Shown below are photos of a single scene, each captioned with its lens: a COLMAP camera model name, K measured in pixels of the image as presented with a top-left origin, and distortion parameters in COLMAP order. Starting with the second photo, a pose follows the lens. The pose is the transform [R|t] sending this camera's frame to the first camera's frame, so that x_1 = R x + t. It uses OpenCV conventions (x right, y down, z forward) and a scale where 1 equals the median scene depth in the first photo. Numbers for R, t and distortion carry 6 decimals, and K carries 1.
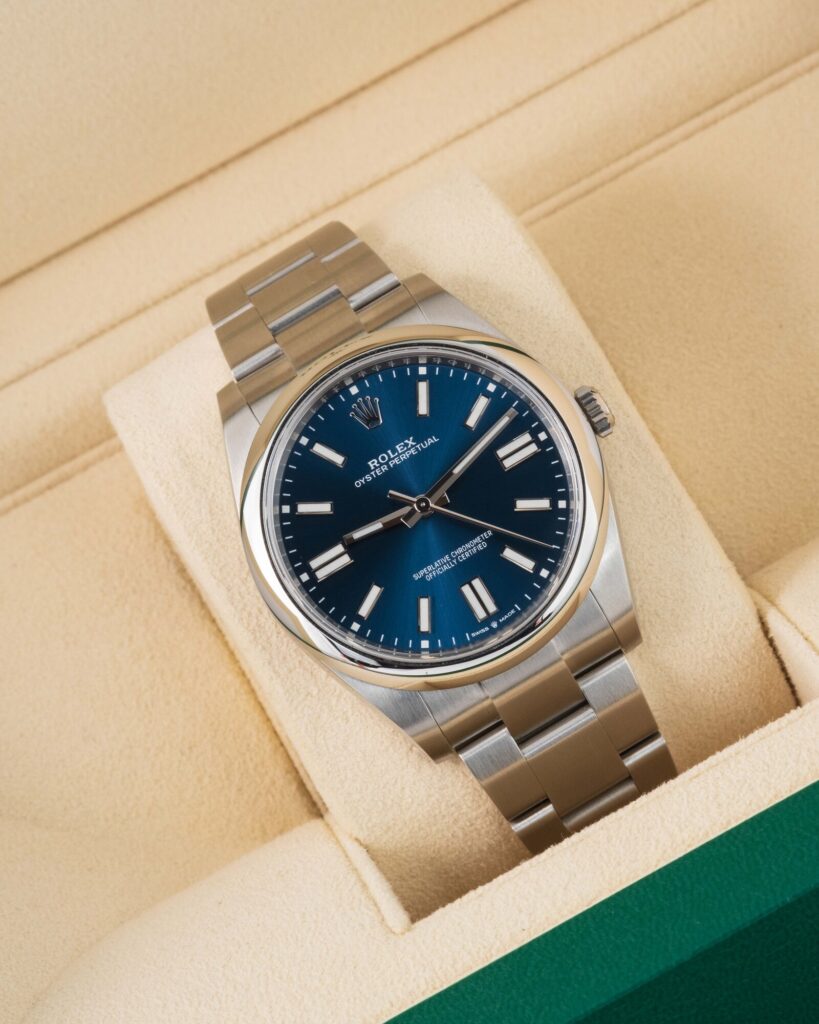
lens RADIAL K [[4567.3, 0, 410.1], [0, 4567.3, 510.5], [0, 0, 1]] dist [0.006192, 0.000000]
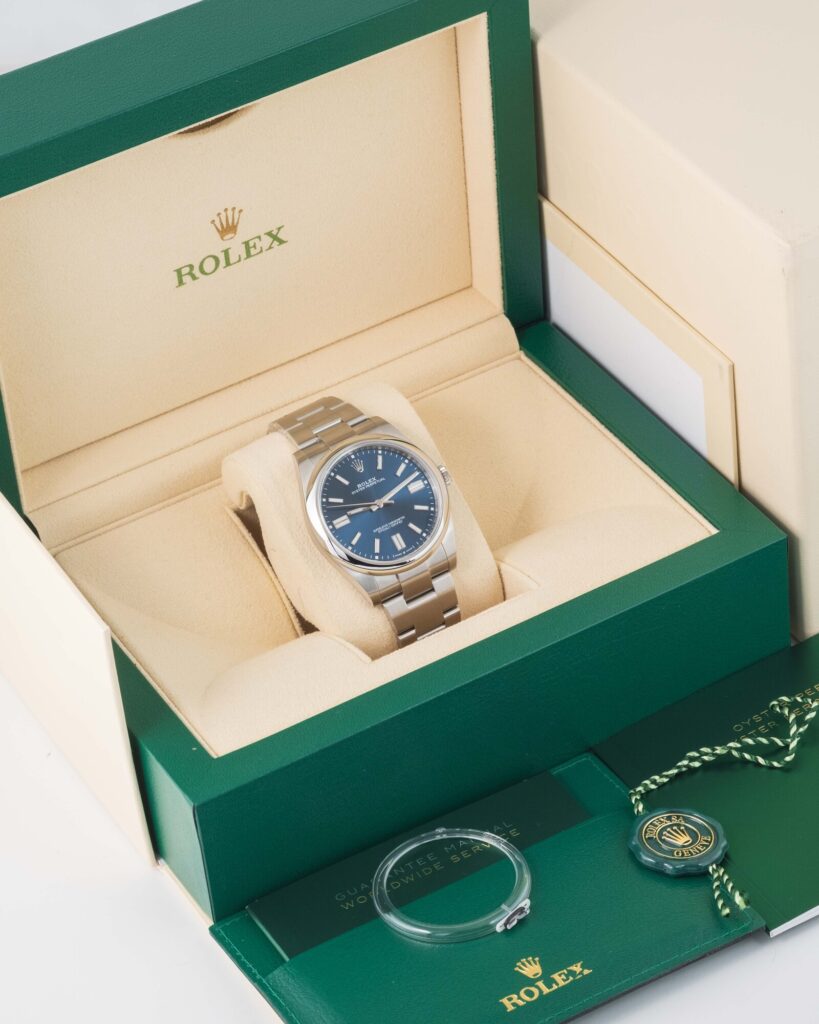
lens RADIAL K [[4567.3, 0, 409.1], [0, 4567.3, 512.5], [0, 0, 1]] dist [0.006192, 0.000000]
pose [[0.955920, 0.111211, 0.271752, -0.660778], [-0.070578, 0.985391, -0.154995, 0.390402], [-0.285019, 0.128983, 0.949804, -1.385492]]
